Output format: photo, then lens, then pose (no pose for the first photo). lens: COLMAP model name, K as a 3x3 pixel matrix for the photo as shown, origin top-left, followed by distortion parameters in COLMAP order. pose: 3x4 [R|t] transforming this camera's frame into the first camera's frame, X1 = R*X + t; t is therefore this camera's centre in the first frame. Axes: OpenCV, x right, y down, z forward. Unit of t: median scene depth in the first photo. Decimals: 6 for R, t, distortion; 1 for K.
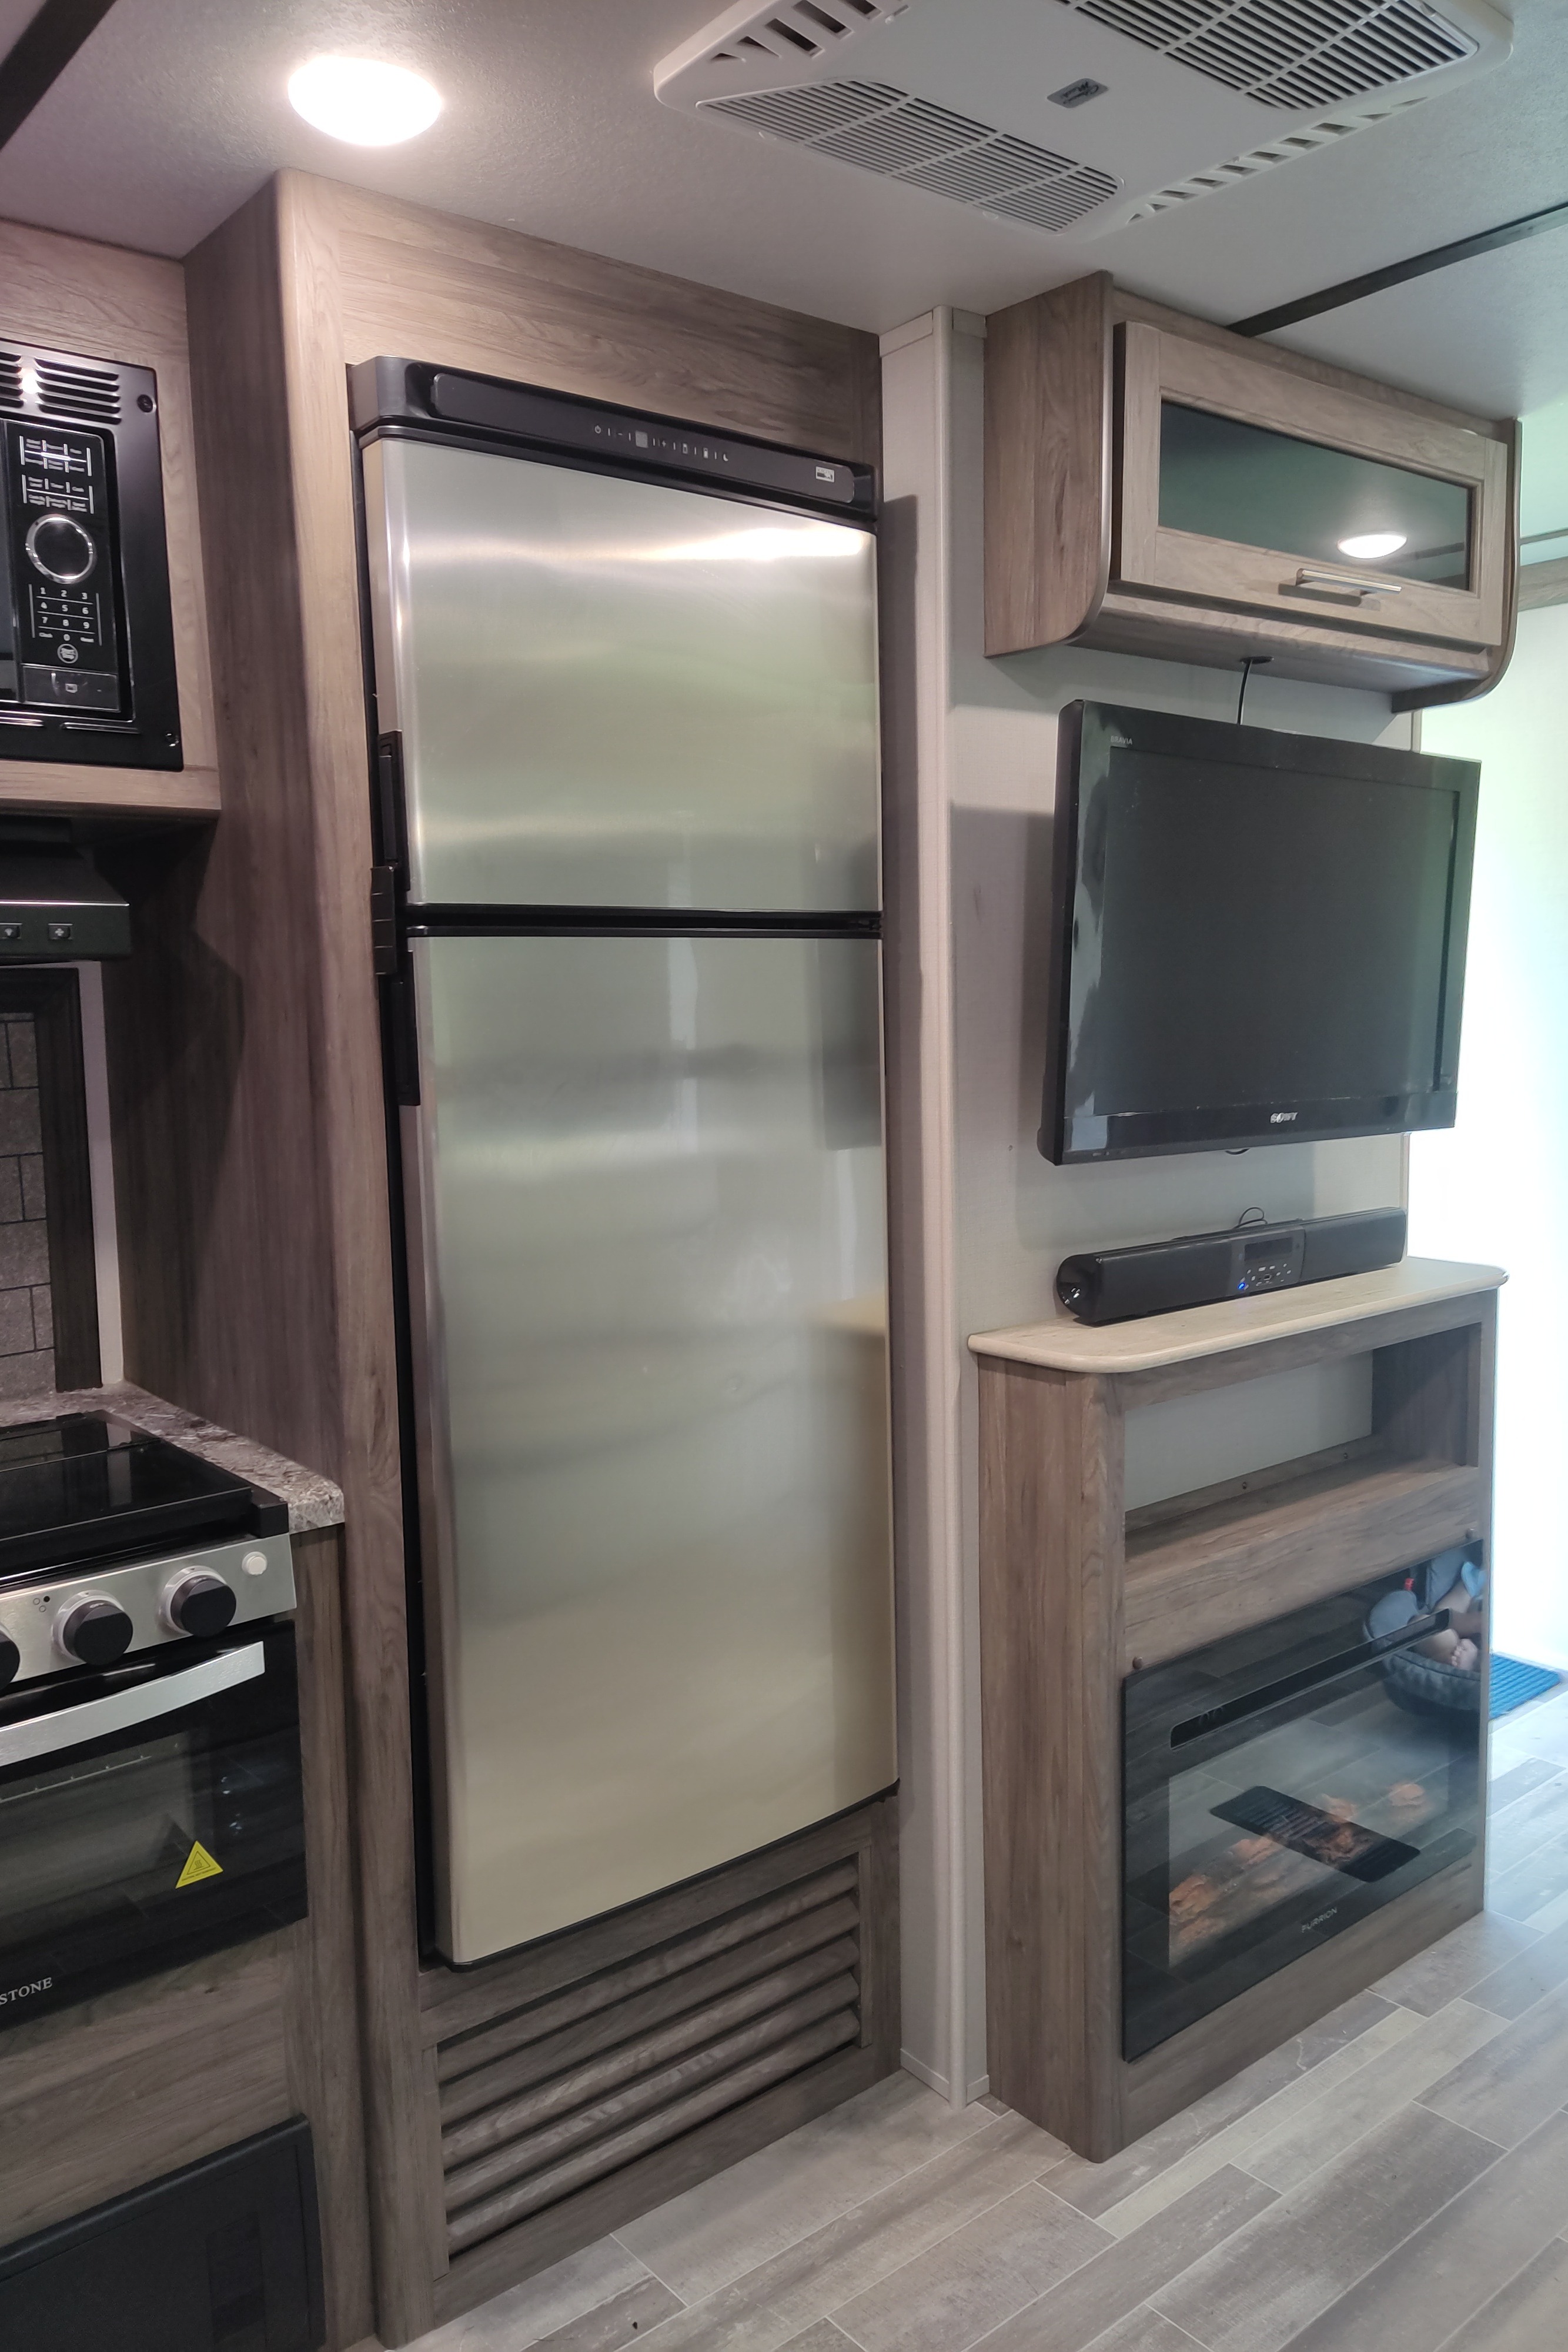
lens RADIAL K [[1762.2, 0, 784.1], [0, 1762.2, 1181.7], [0, 0, 1]] dist [0.045217, -0.012904]
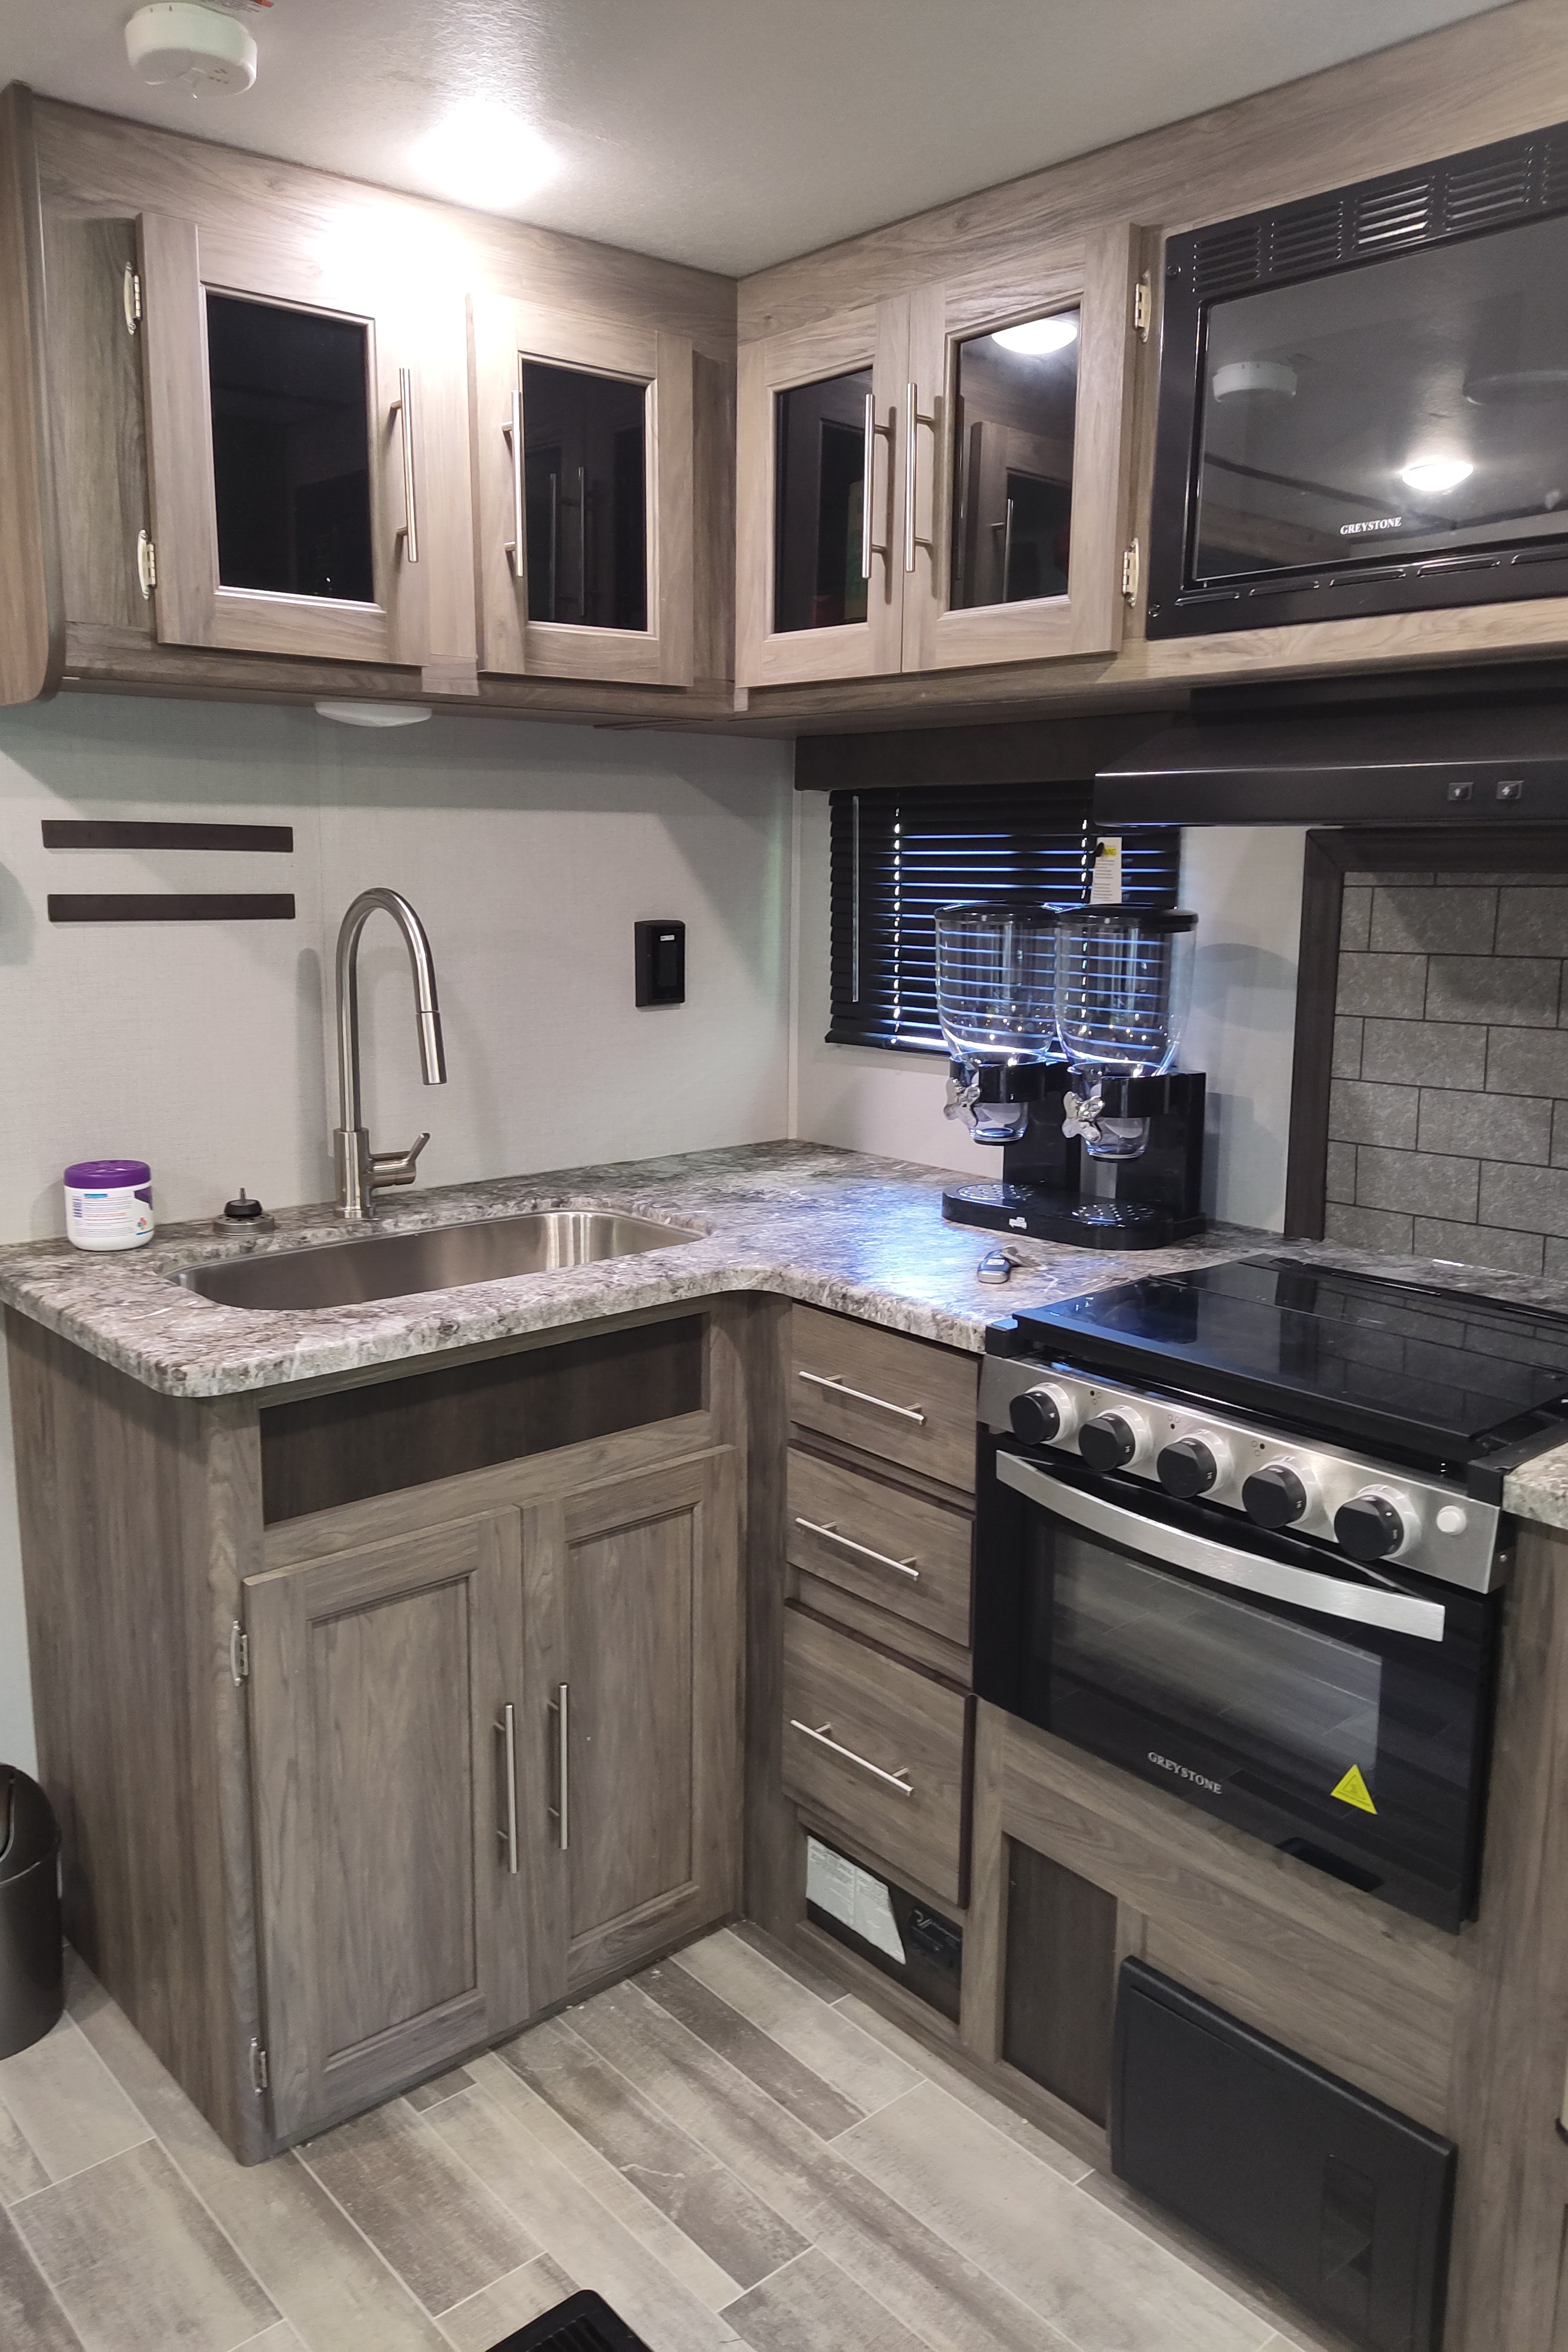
lens RADIAL K [[1762.2, 0, 778.4], [0, 1762.2, 1173.3], [0, 0, 1]] dist [0.045217, -0.012904]
pose [[0.018110, 0.203770, -0.978851, 0.398838], [-0.118401, 0.972560, 0.200270, -0.067477], [0.992801, 0.112270, 0.041740, 0.468106]]
